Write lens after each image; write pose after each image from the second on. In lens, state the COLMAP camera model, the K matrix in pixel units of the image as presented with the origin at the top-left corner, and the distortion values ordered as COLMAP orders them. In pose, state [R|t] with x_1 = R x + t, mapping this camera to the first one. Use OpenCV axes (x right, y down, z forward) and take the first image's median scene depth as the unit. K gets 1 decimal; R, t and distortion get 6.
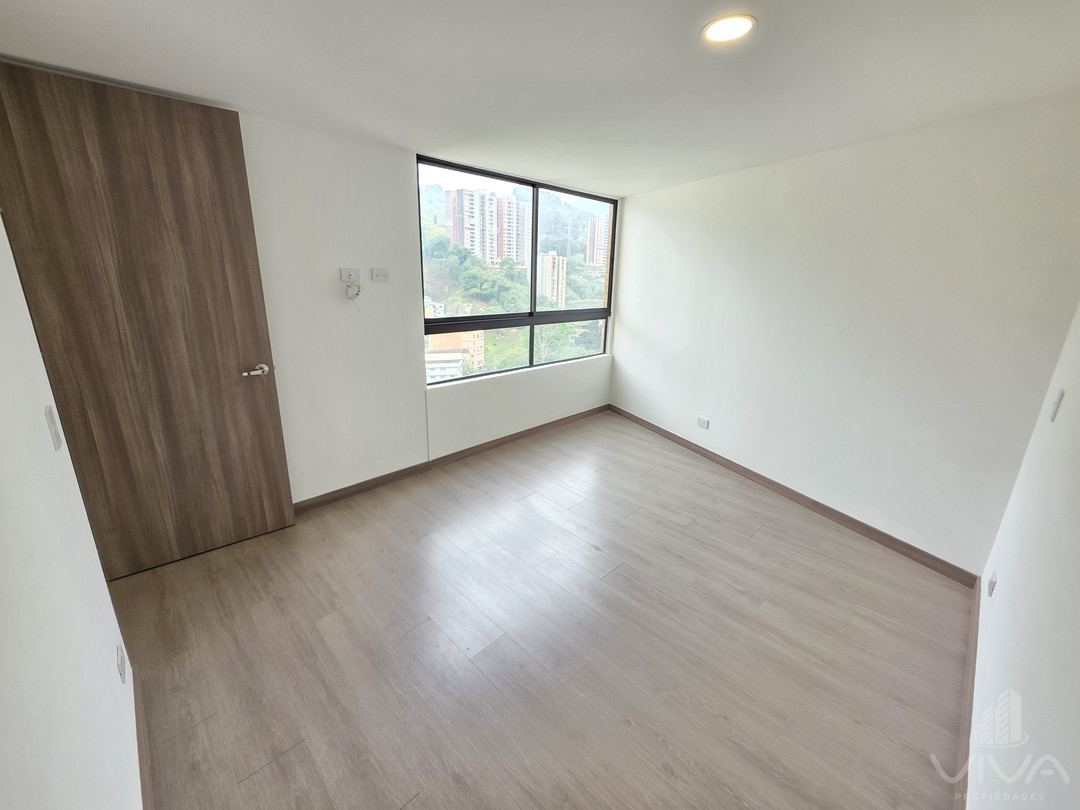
lens RADIAL K [[432.8, 0, 531.1], [0, 432.8, 389.3], [0, 0, 1]] dist [0.001402, -0.000458]
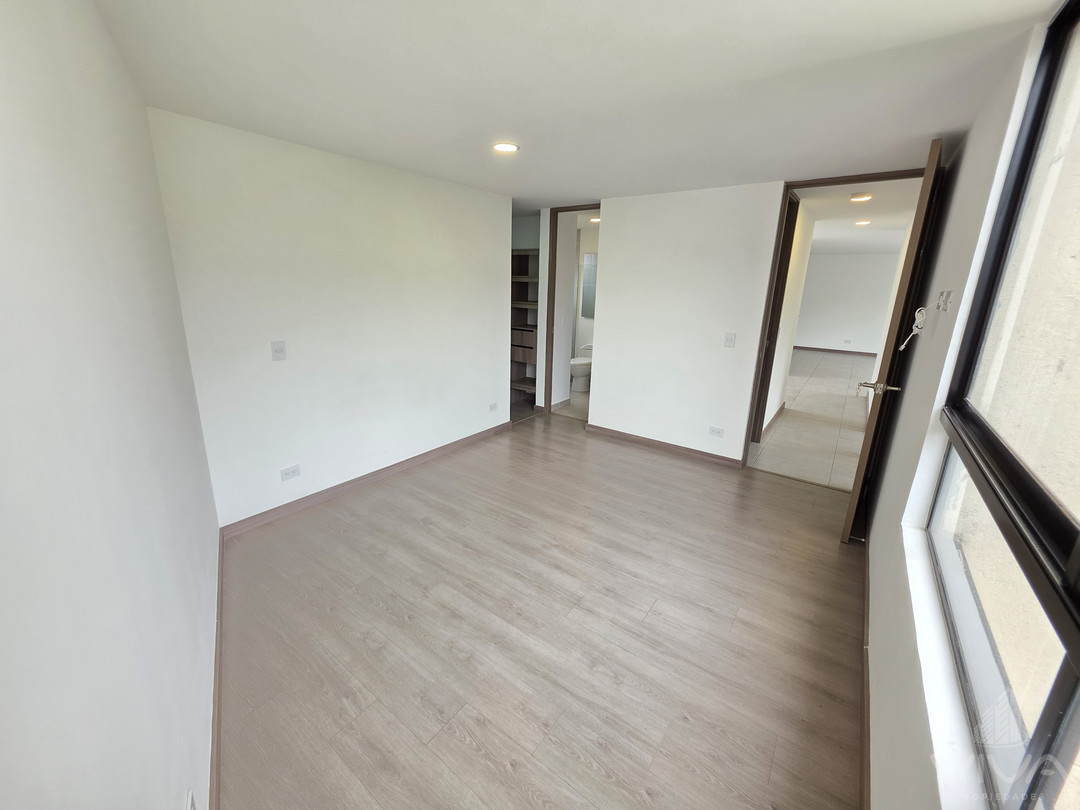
lens RADIAL K [[432.8, 0, 531.1], [0, 432.8, 389.3], [0, 0, 1]] dist [0.001402, -0.000458]
pose [[-0.987050, -0.000010, -0.160413, 0.316024], [-0.079331, 0.869186, 0.488080, -0.415543], [0.139424, 0.494485, -0.857931, 1.528157]]
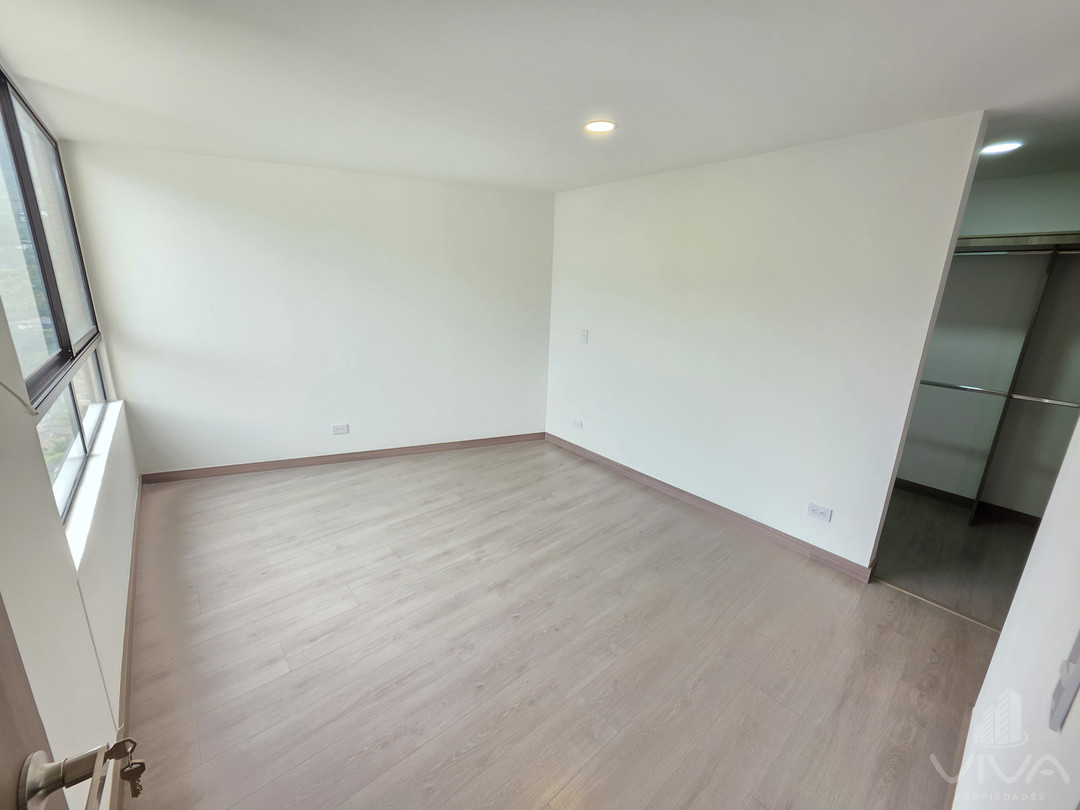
lens RADIAL K [[432.8, 0, 531.1], [0, 432.8, 389.3], [0, 0, 1]] dist [0.001402, -0.000458]
pose [[0.071323, -0.260406, 0.962861, -0.642326], [0.236547, 0.942198, 0.237295, -0.181629], [-0.968999, 0.210837, 0.128798, 0.608470]]
